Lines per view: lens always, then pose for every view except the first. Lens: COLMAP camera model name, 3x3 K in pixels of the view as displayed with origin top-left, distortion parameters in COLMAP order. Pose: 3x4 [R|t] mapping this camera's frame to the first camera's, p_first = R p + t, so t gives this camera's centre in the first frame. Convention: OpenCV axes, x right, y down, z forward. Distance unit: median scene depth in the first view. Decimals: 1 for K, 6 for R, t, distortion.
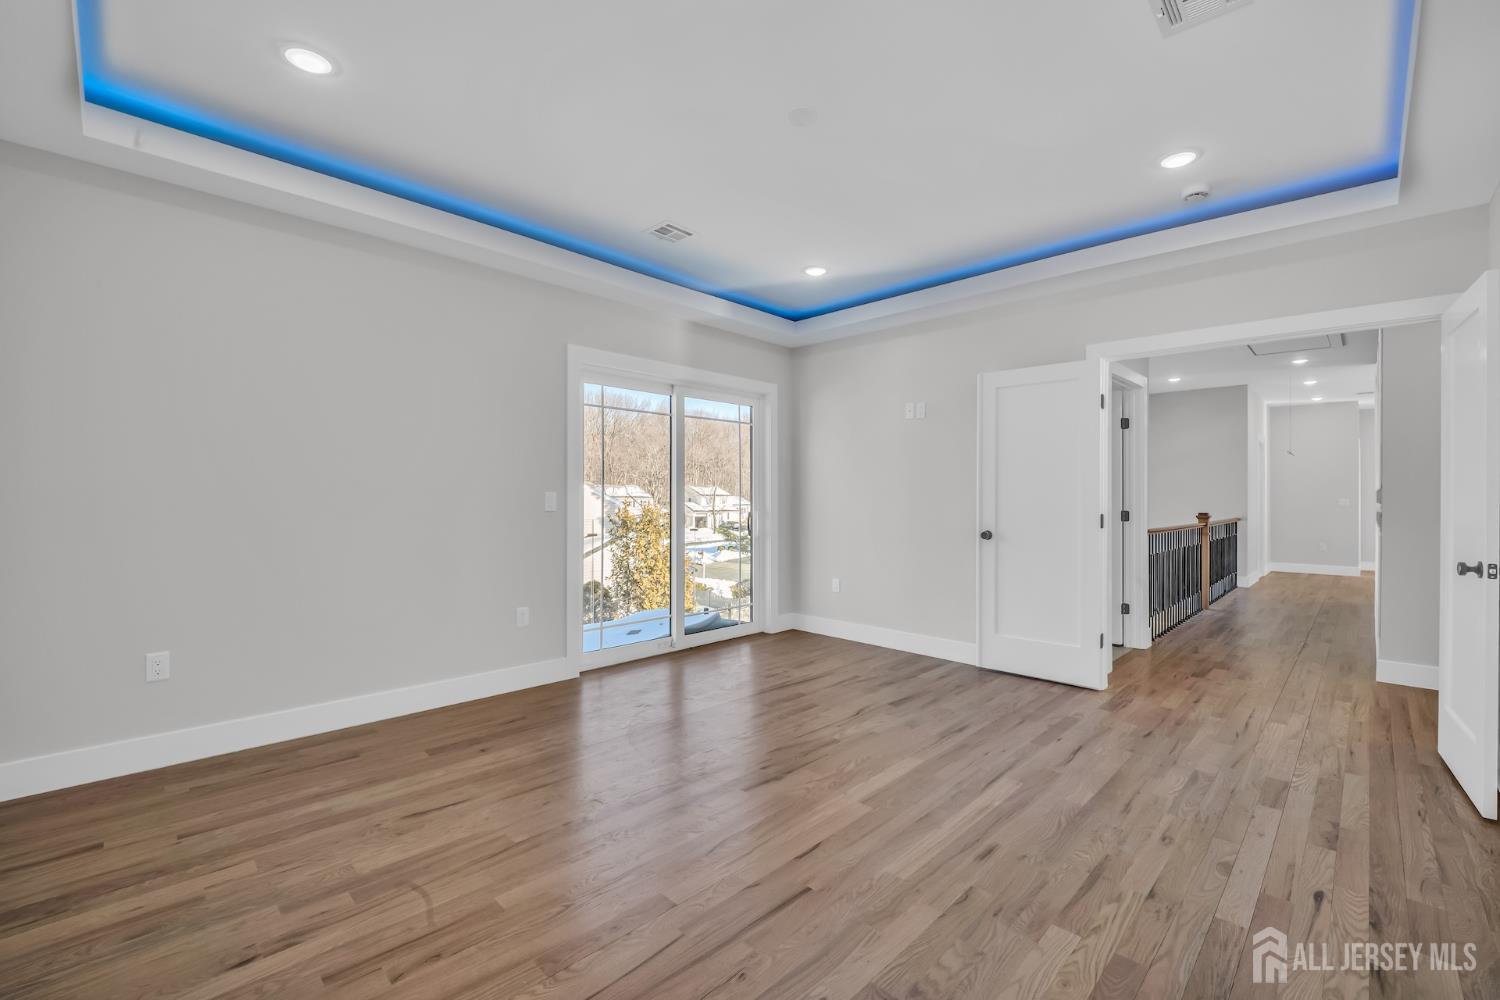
lens RADIAL K [[627.0, 0, 750.8], [0, 627.0, 507.1], [0, 0, 1]] dist [-0.016673, -0.004550]
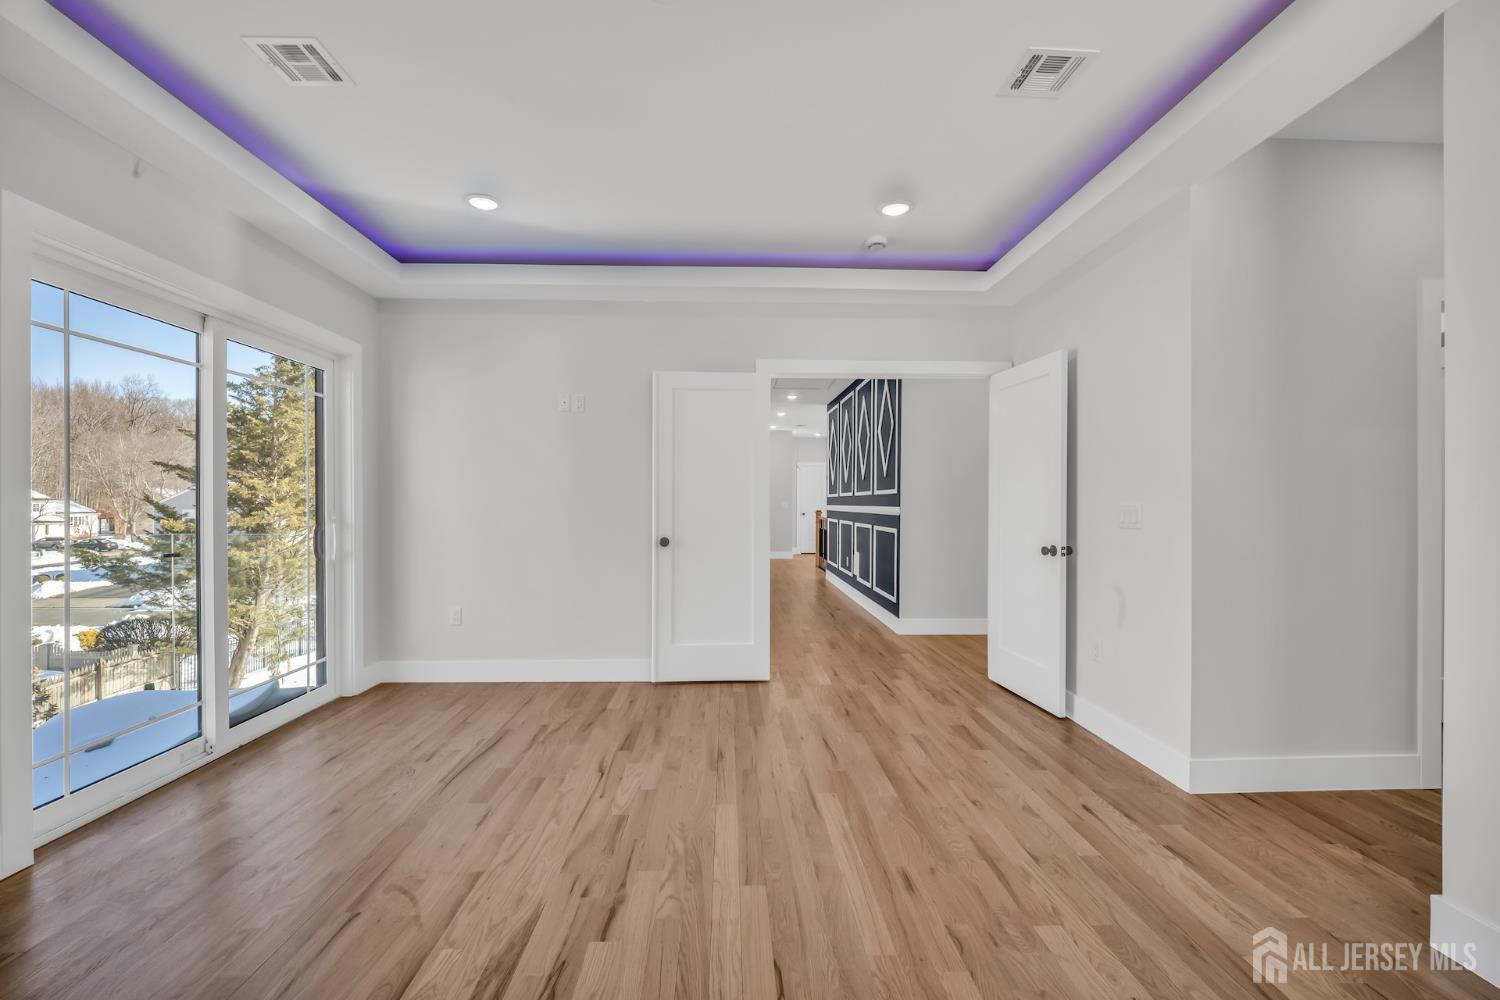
lens RADIAL K [[631.8, 0, 744.6], [0, 631.8, 506.0], [0, 0, 1]] dist [0.033751, -0.037484]
pose [[0.695337, -0.006846, 0.718652, -0.273059], [0.012916, 0.999912, -0.002972, -0.006886], [-0.718568, 0.011349, 0.695364, 0.285748]]
